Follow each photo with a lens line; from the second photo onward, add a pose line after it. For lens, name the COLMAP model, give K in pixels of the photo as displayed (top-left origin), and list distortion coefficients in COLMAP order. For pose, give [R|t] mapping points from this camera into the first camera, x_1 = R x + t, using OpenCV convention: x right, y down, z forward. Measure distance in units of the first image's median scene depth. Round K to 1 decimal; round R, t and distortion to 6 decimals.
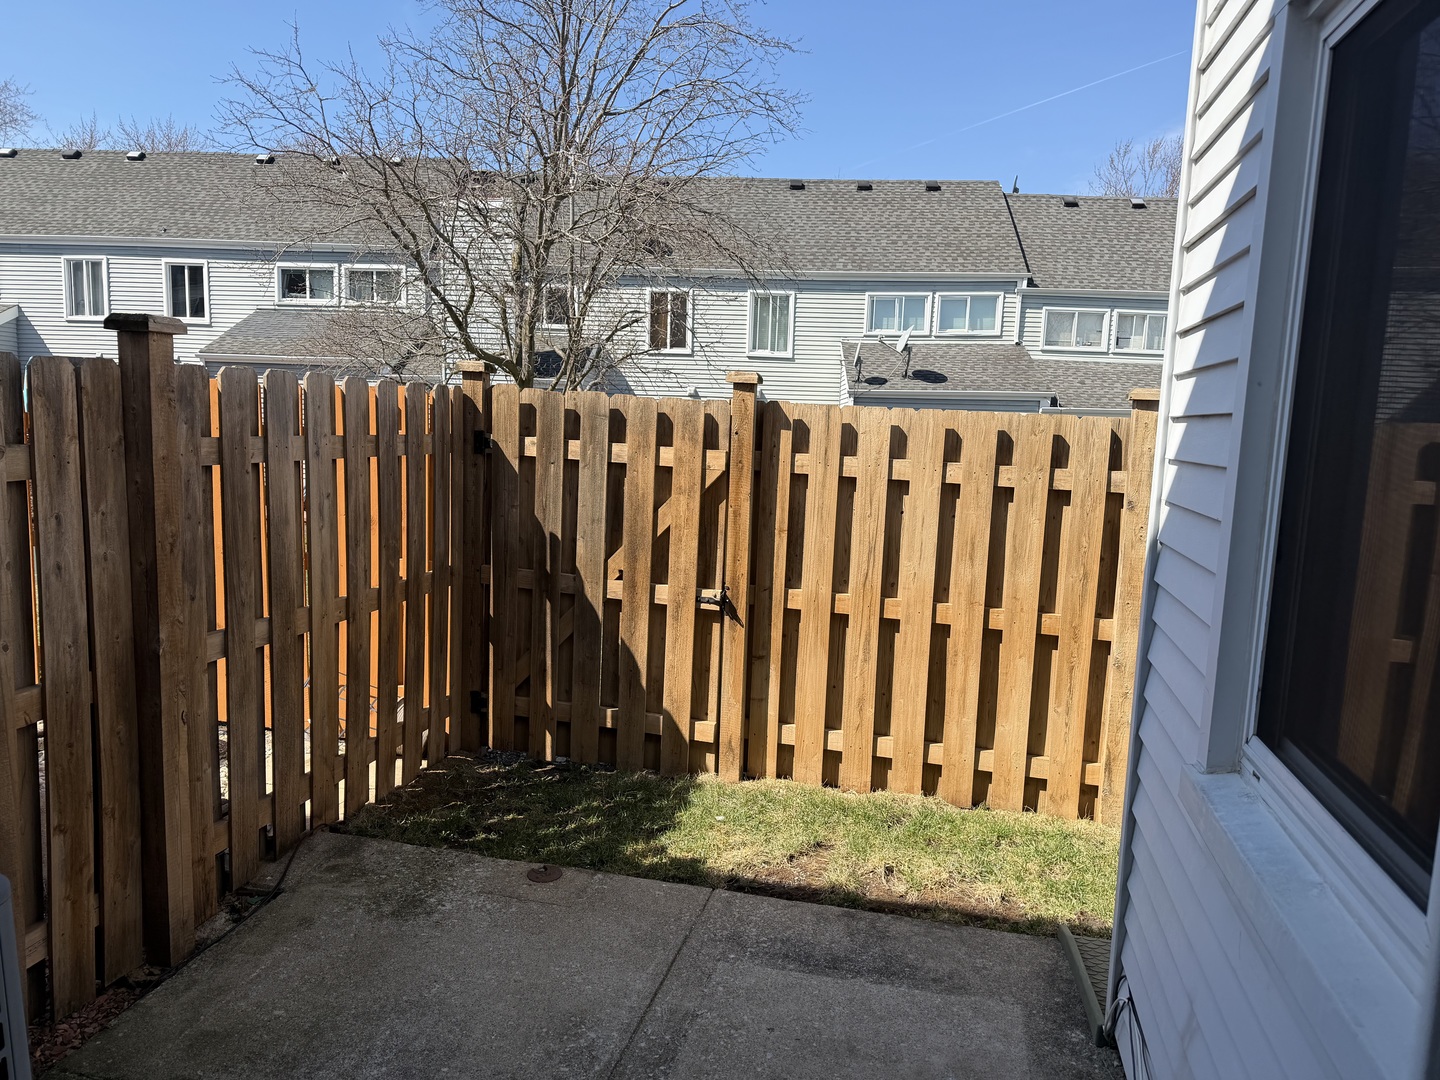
lens RADIAL K [[983.3, 0, 720.0], [0, 983.3, 540.0], [0, 0, 1]] dist [0.198641, -0.422841]
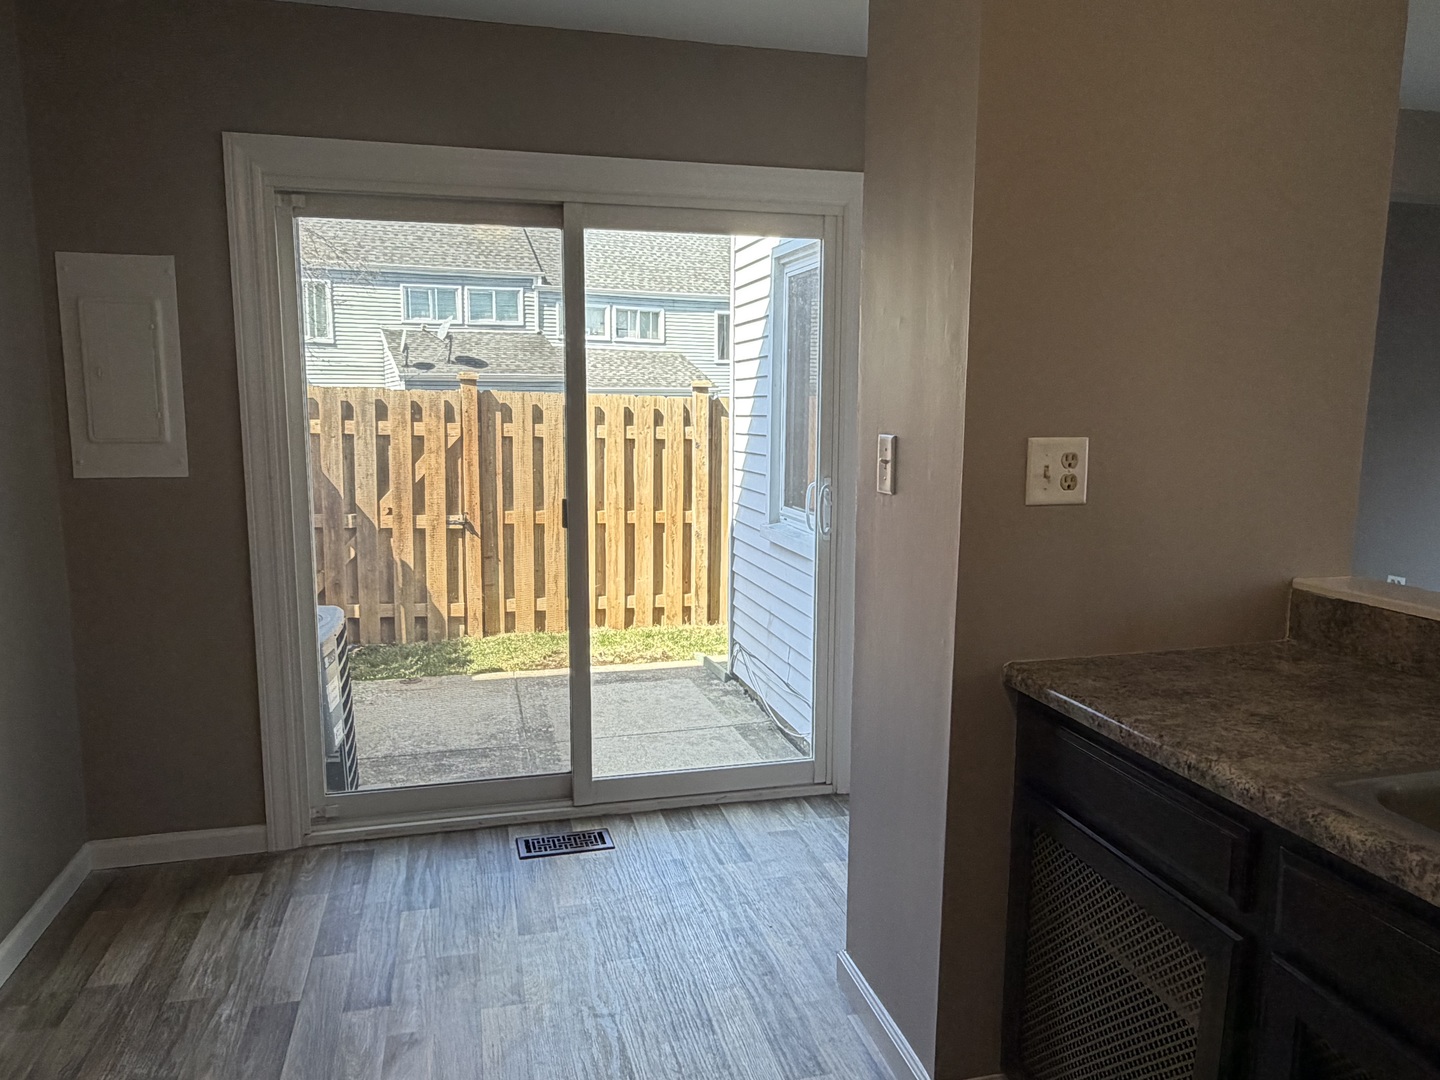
lens RADIAL K [[1004.8, 0, 720.0], [0, 1004.8, 540.0], [0, 0, 1]] dist [0.001964, -0.000026]
pose [[0.879768, -0.092373, 0.466343, -0.375338], [0.083413, 0.995717, 0.039871, 0.060287], [-0.468029, 0.003822, 0.883705, -0.558470]]
